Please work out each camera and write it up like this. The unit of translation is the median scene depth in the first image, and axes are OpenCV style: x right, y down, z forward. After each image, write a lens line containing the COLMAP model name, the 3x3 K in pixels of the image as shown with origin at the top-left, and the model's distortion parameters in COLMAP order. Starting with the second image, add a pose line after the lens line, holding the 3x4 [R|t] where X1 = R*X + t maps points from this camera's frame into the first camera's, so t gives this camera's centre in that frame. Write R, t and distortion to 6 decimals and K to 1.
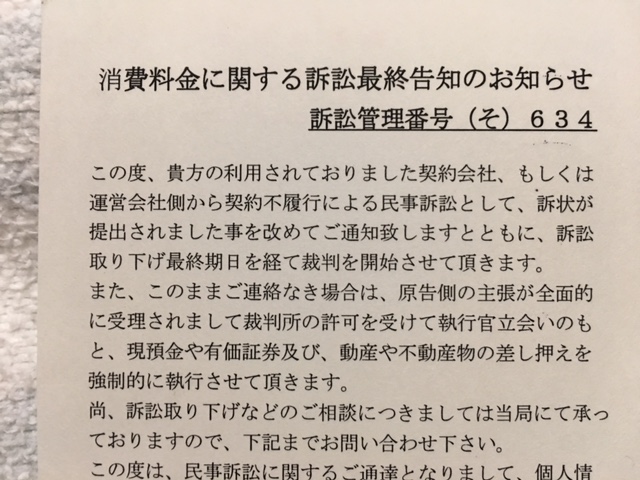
lens RADIAL K [[534.4, 0, 320.7], [0, 534.4, 237.5], [0, 0, 1]] dist [0.018520, -0.061556]
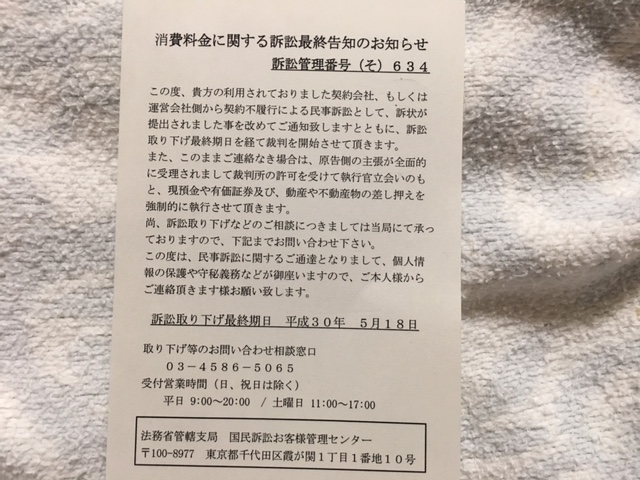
lens RADIAL K [[534.4, 0, 321.7], [0, 534.4, 239.8], [0, 0, 1]] dist [0.018520, -0.061556]
pose [[0.999775, 0.018771, 0.009910, 0.141327], [-0.018687, 0.999790, -0.008441, 0.387351], [-0.010066, 0.008254, 0.999915, -0.807740]]
